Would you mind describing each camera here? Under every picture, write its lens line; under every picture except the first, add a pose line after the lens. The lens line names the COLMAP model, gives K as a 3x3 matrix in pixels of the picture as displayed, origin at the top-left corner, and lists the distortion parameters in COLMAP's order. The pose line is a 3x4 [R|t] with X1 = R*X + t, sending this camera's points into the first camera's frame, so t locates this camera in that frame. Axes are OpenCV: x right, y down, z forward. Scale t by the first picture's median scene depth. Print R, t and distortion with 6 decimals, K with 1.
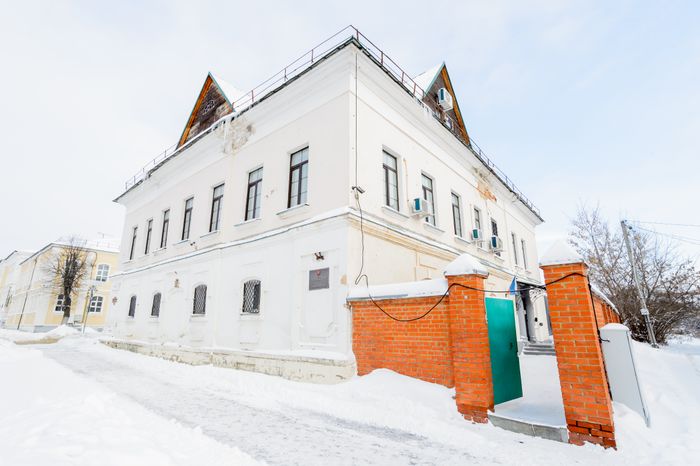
lens RADIAL K [[347.7, 0, 338.9], [0, 347.7, 231.7], [0, 0, 1]] dist [-0.028098, 0.003954]
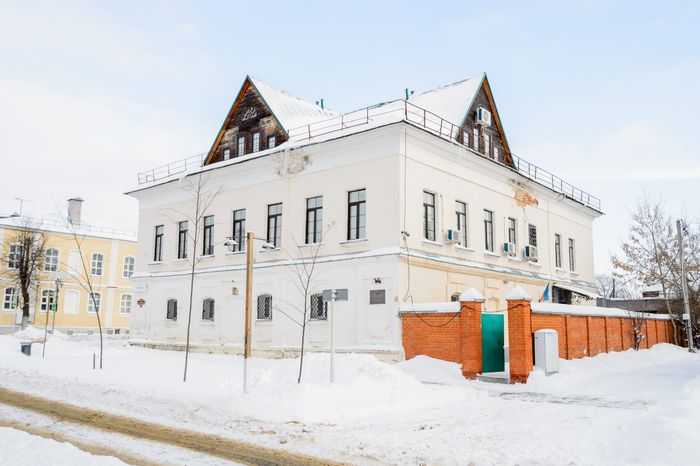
lens RADIAL K [[580.5, 0, 351.2], [0, 580.5, 232.3], [0, 0, 1]] dist [-0.045729, -0.030947]
pose [[0.999778, 0.009962, 0.018590, -0.165121], [-0.011745, 0.995075, 0.098427, -0.281207], [-0.017518, -0.098624, 0.994971, -1.044689]]
